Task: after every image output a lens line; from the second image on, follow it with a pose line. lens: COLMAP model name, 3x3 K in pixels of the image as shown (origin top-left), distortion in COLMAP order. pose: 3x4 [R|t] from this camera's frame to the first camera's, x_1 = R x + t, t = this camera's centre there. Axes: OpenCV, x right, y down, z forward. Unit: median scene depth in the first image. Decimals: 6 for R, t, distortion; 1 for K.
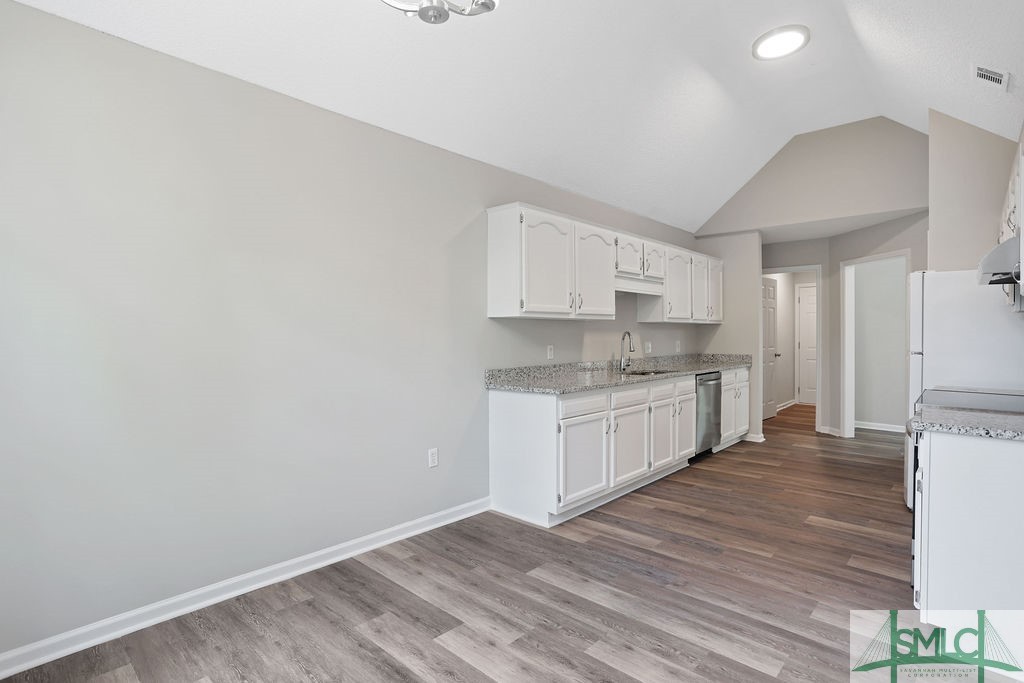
lens RADIAL K [[512.7, 0, 509.1], [0, 512.7, 336.8], [0, 0, 1]] dist [-0.061924, 0.032271]
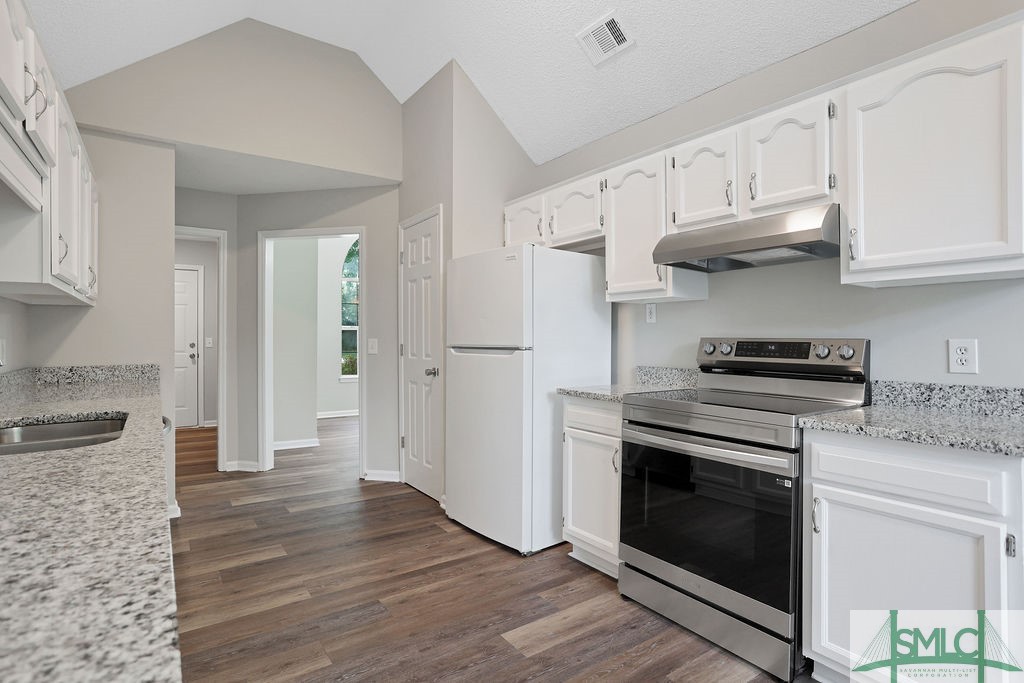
lens RADIAL K [[512.7, 0, 509.1], [0, 512.7, 336.8], [0, 0, 1]] dist [-0.061924, 0.032271]
pose [[0.205646, 0.004409, 0.978616, 0.018982], [0.000707, 0.999989, -0.004654, 0.008659], [-0.978626, 0.001649, 0.205641, 0.545184]]
